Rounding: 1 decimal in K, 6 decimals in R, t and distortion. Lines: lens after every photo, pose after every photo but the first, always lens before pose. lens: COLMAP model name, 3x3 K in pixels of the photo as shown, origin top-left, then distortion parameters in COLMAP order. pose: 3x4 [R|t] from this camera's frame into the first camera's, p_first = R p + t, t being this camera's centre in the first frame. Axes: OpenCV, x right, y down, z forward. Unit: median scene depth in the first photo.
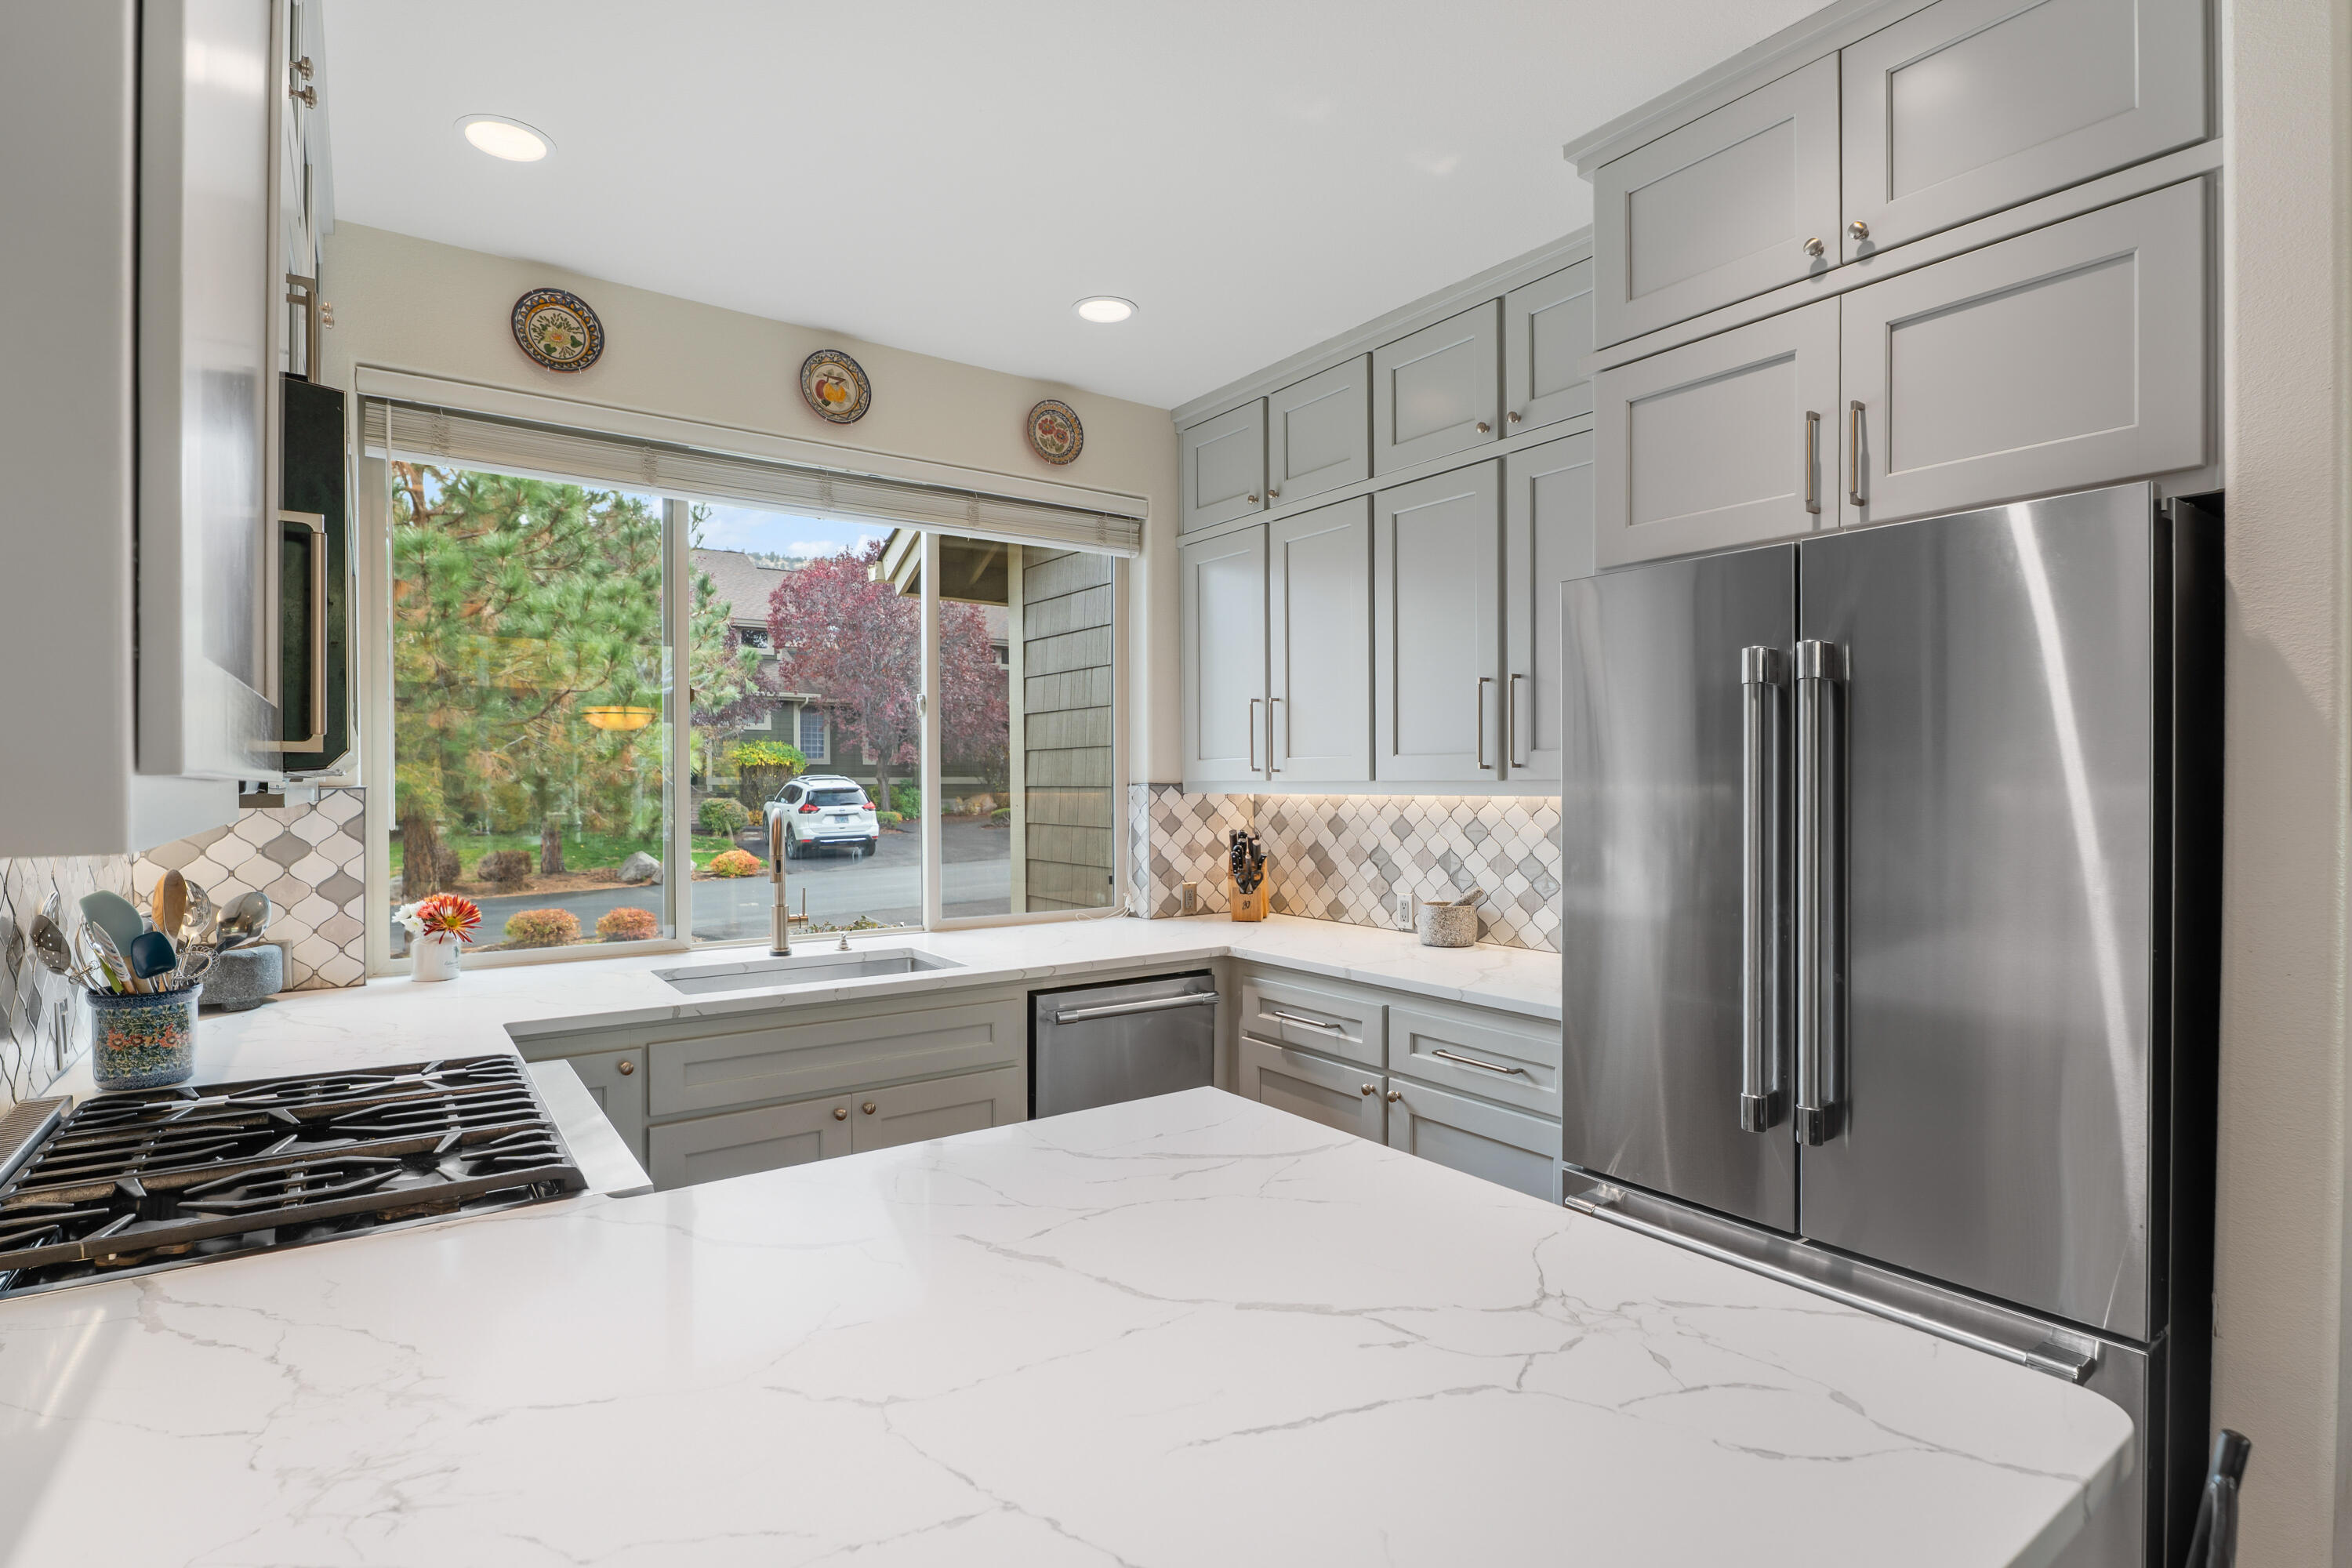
lens RADIAL K [[1132.0, 0, 1170.9], [0, 1132.0, 795.2], [0, 0, 1]] dist [-0.007916, -0.000312]
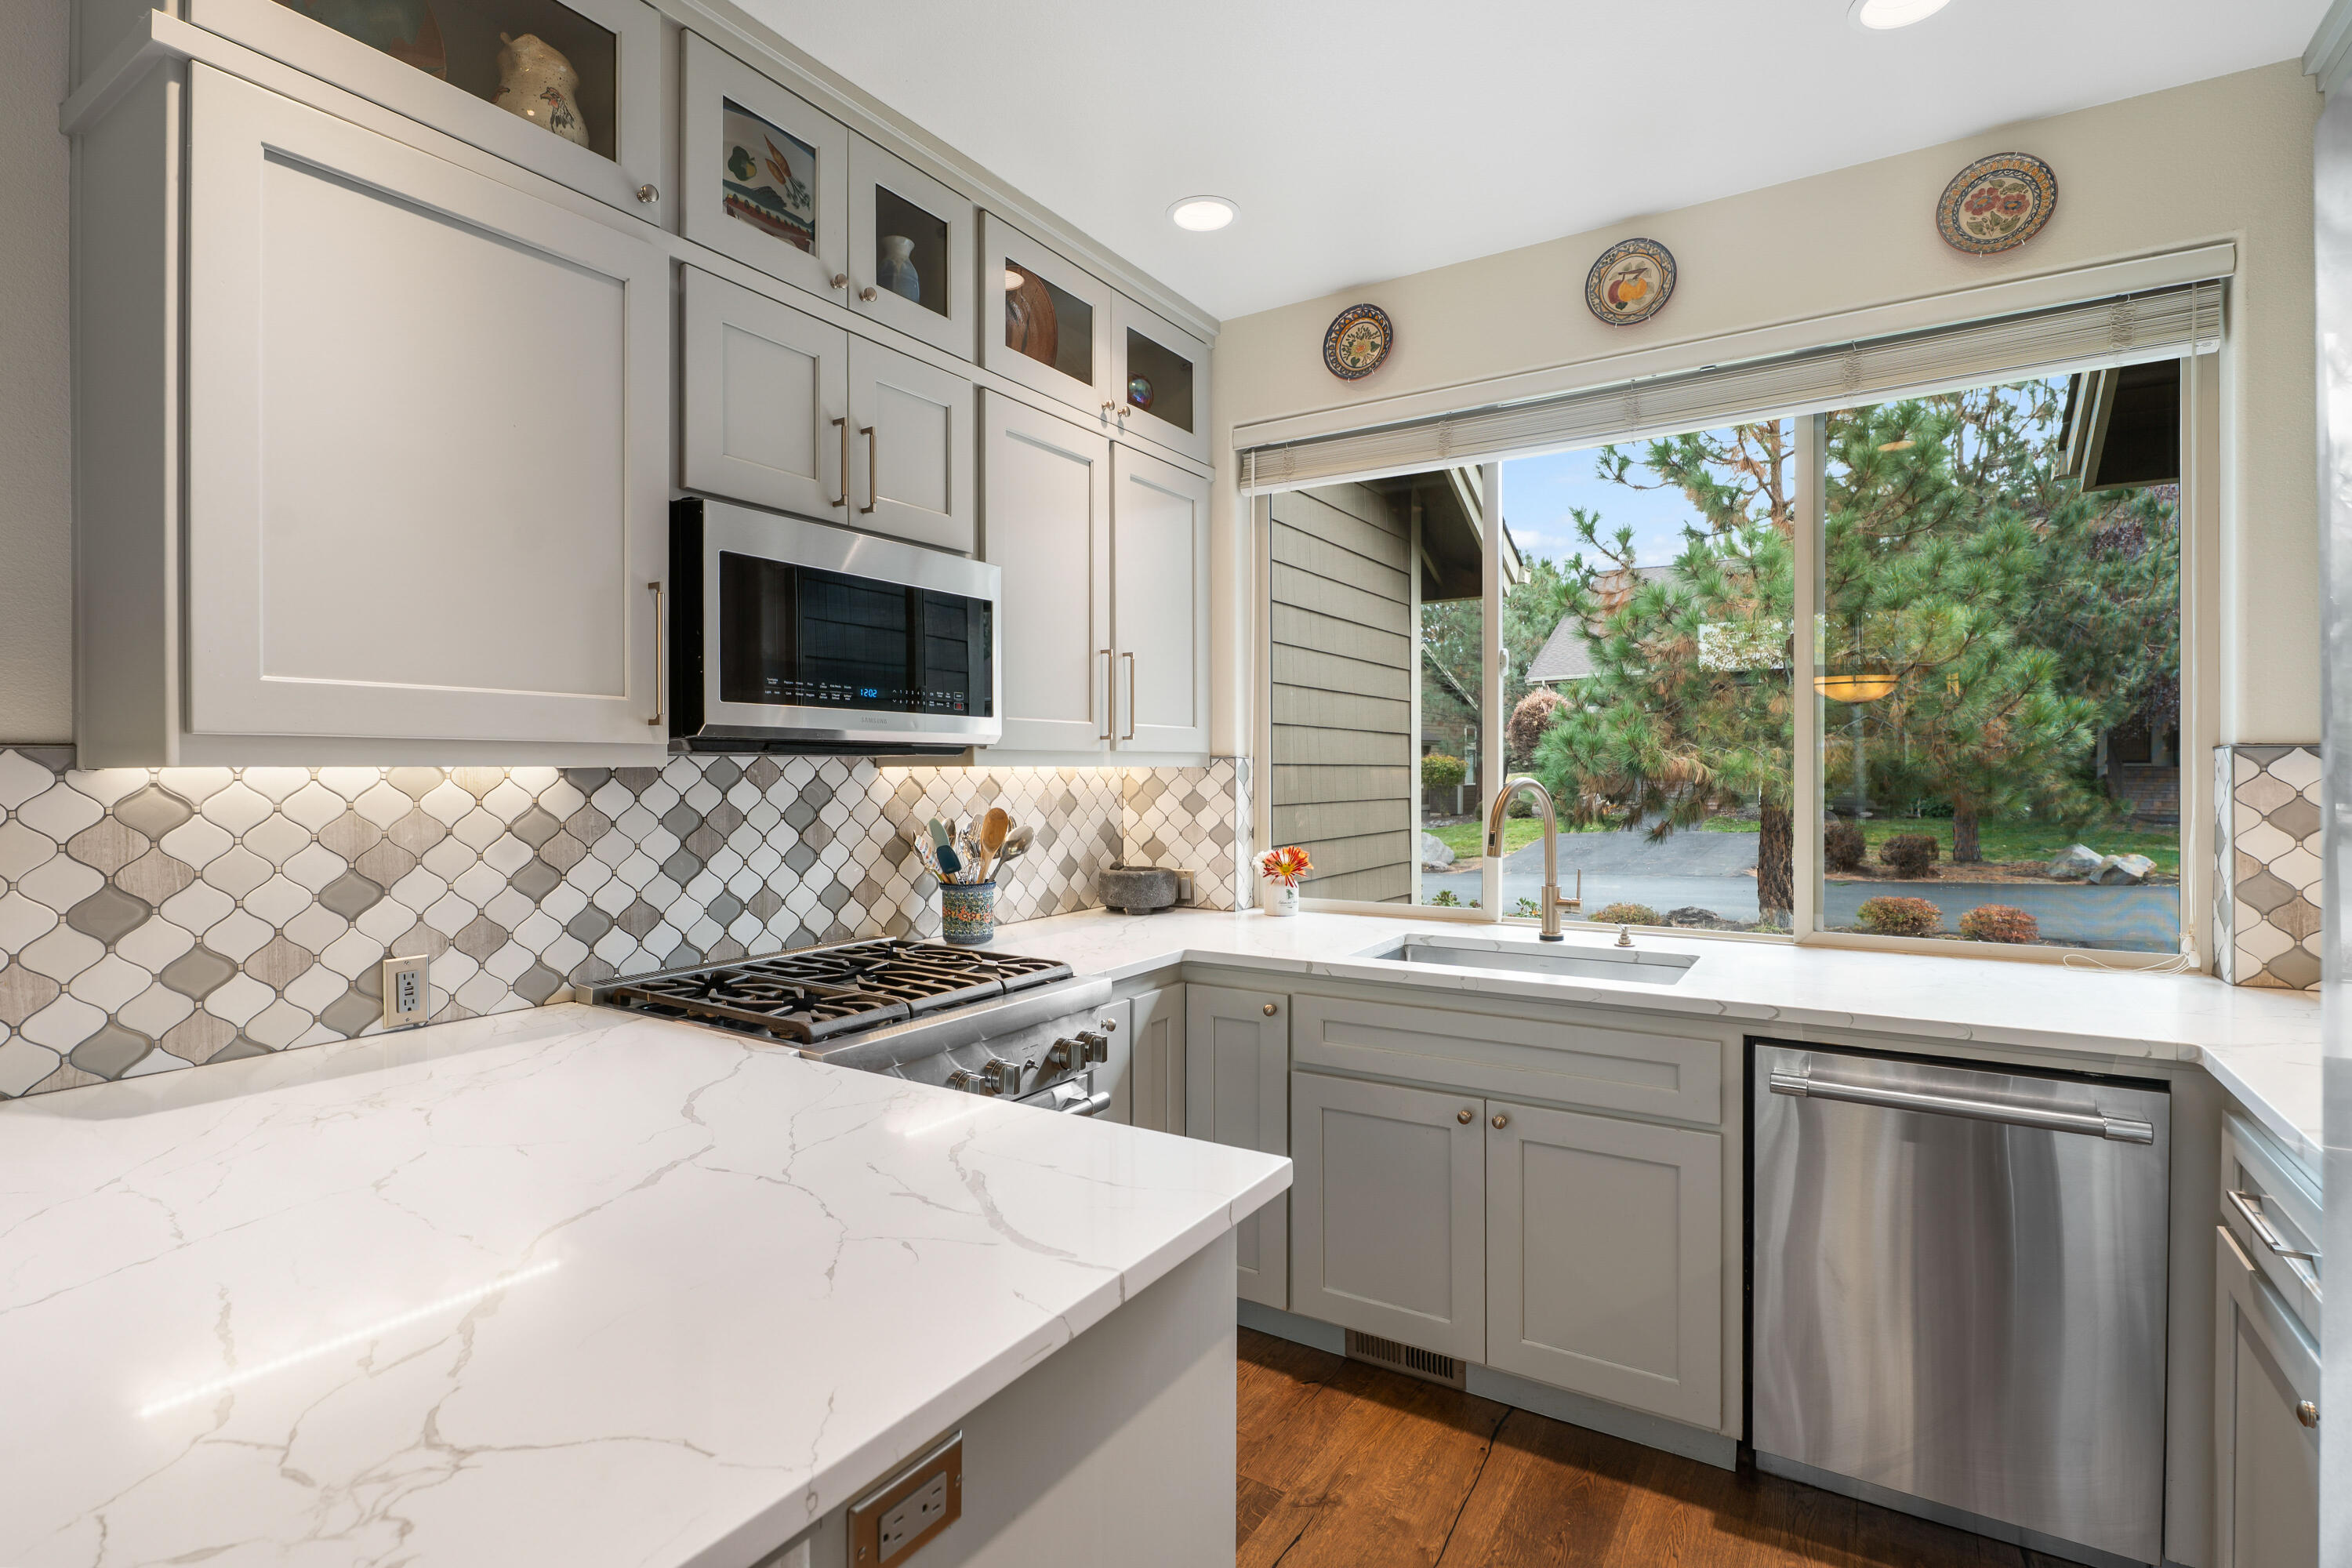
lens RADIAL K [[1126.8, 0, 1172.6], [0, 1126.8, 777.2], [0, 0, 1]] dist [-0.003449, -0.000217]
pose [[0.379052, 0.006250, -0.925354, 0.368767], [-0.007166, 0.999967, 0.003818, 0.009778], [0.925348, 0.005184, 0.379084, 0.374151]]
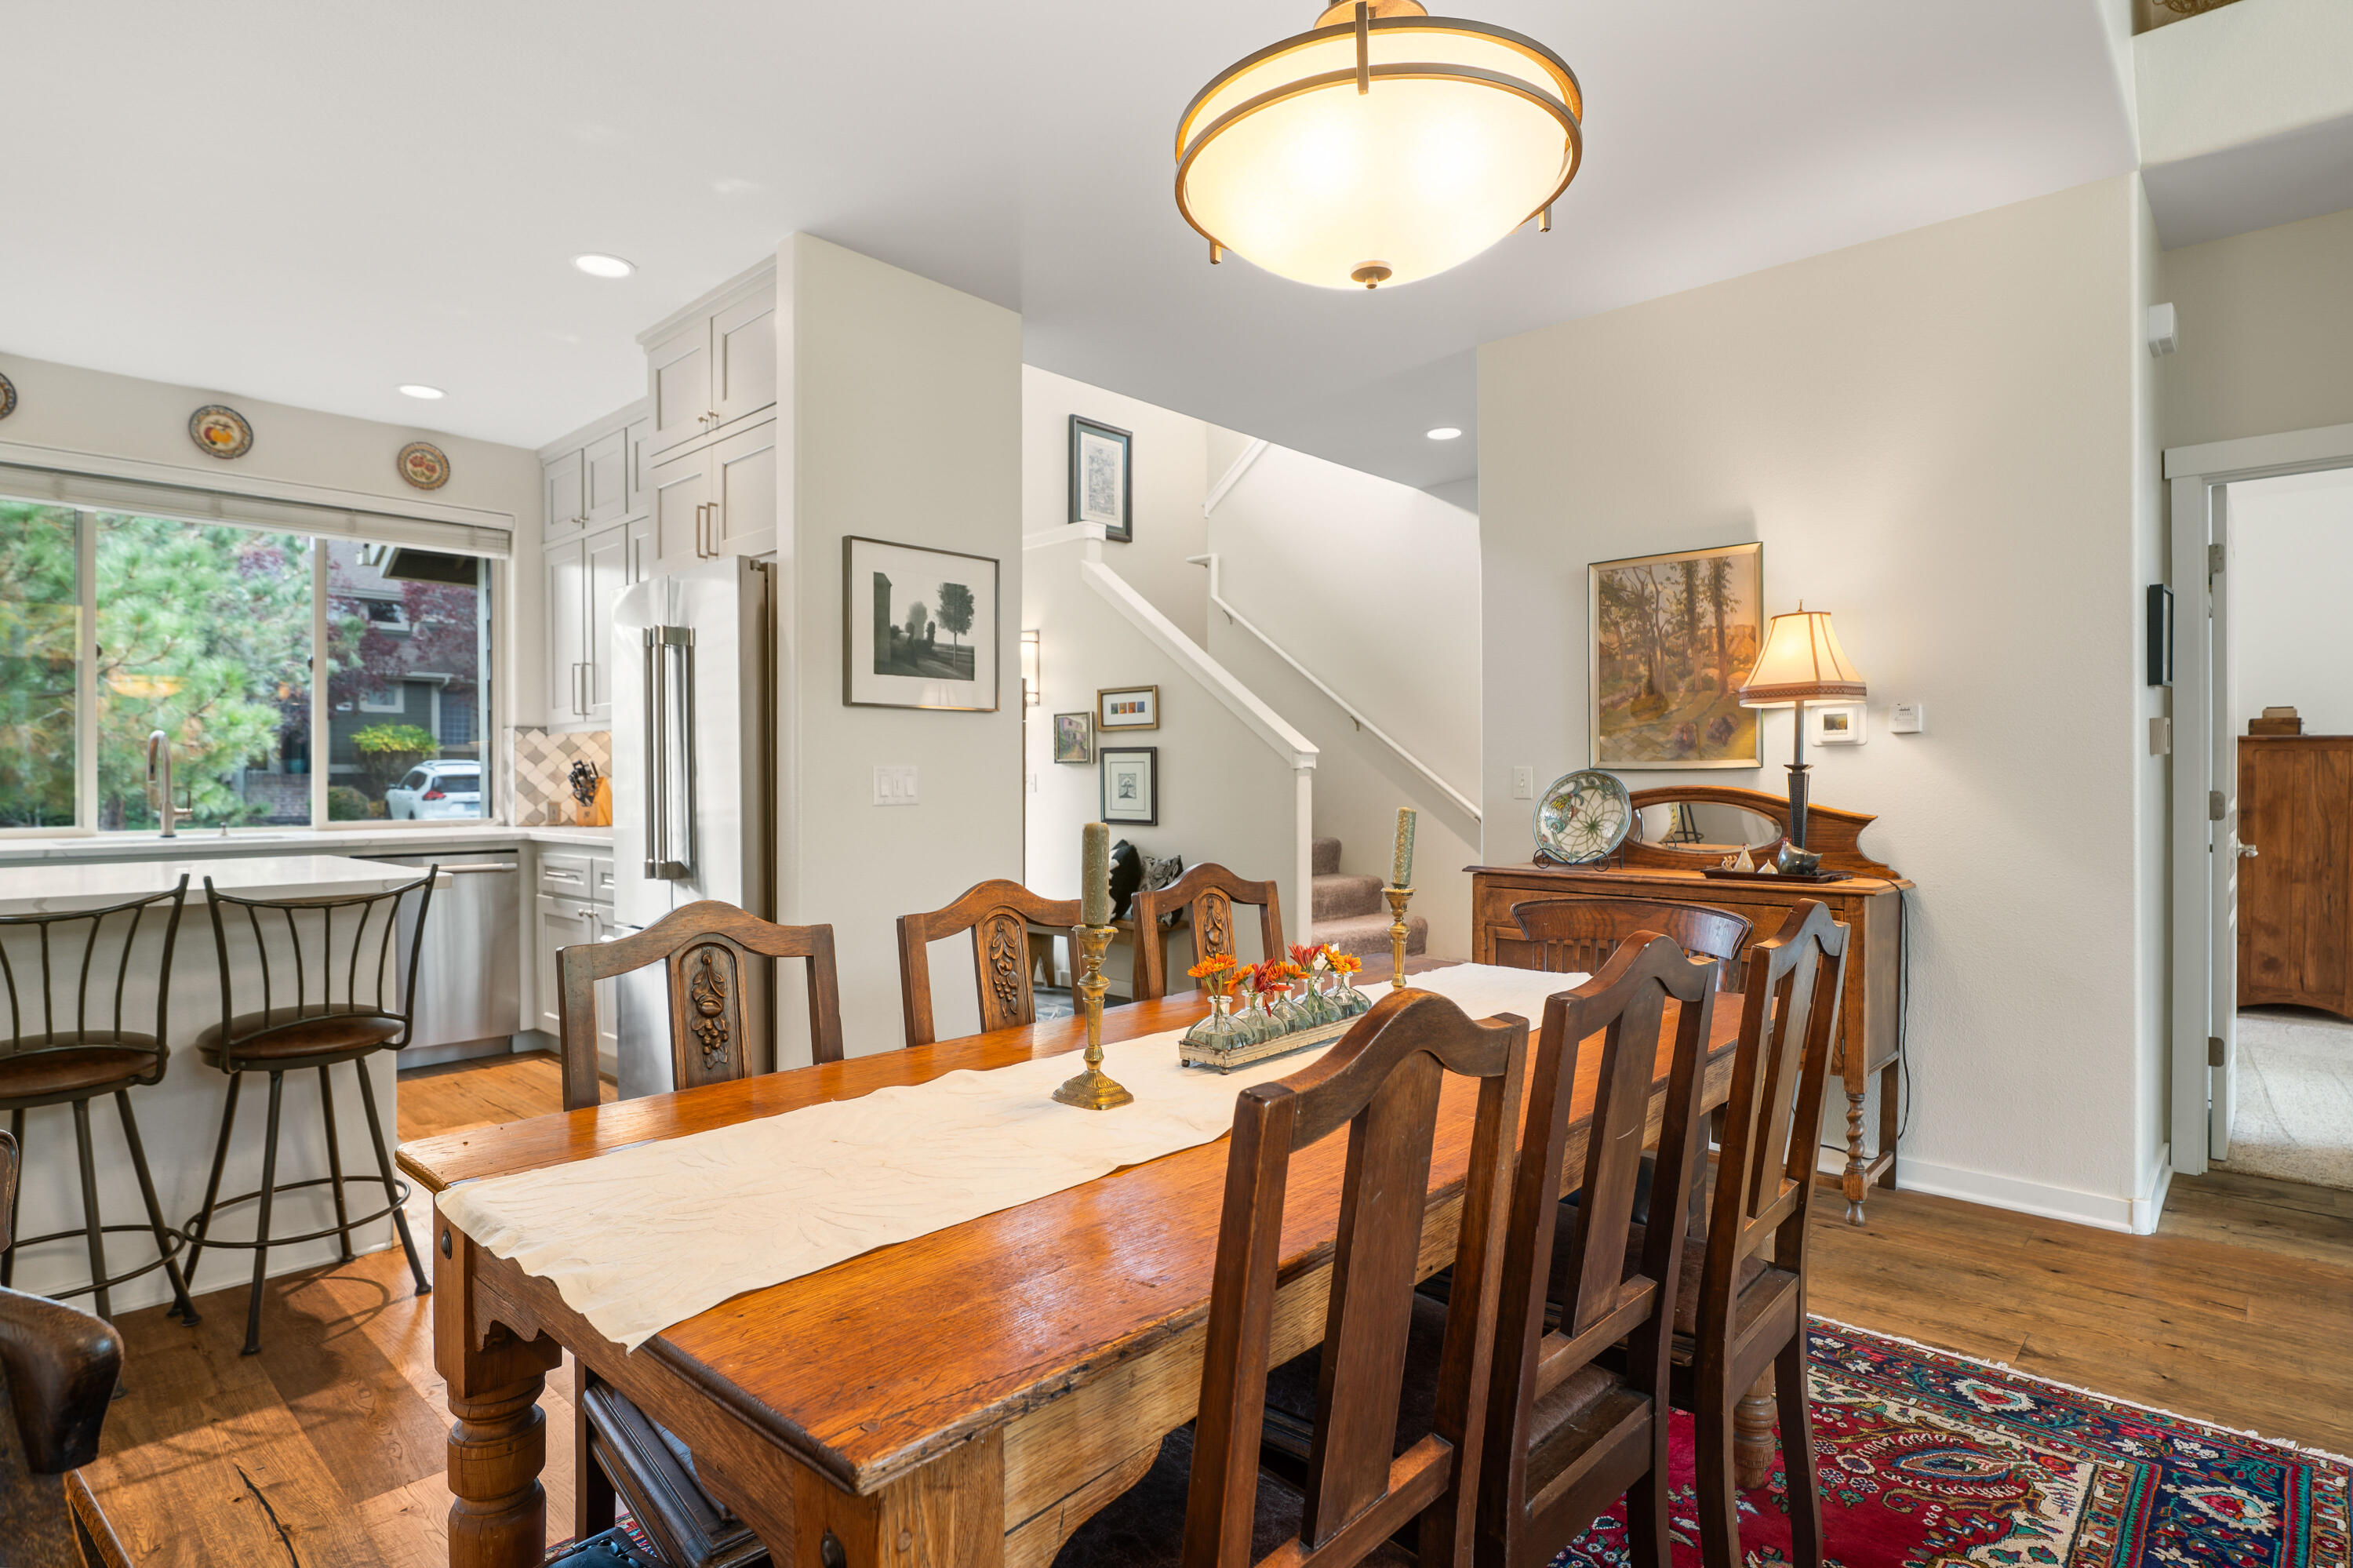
lens RADIAL K [[1208.8, 0, 1146.1], [0, 1208.8, 784.5], [0, 0, 1]] dist [-0.001628, -0.000954]
pose [[0.982428, -0.002168, 0.186628, 0.560012], [0.003429, 0.999973, -0.006435, 0.088350], [-0.186609, 0.006962, 0.982410, -0.688768]]
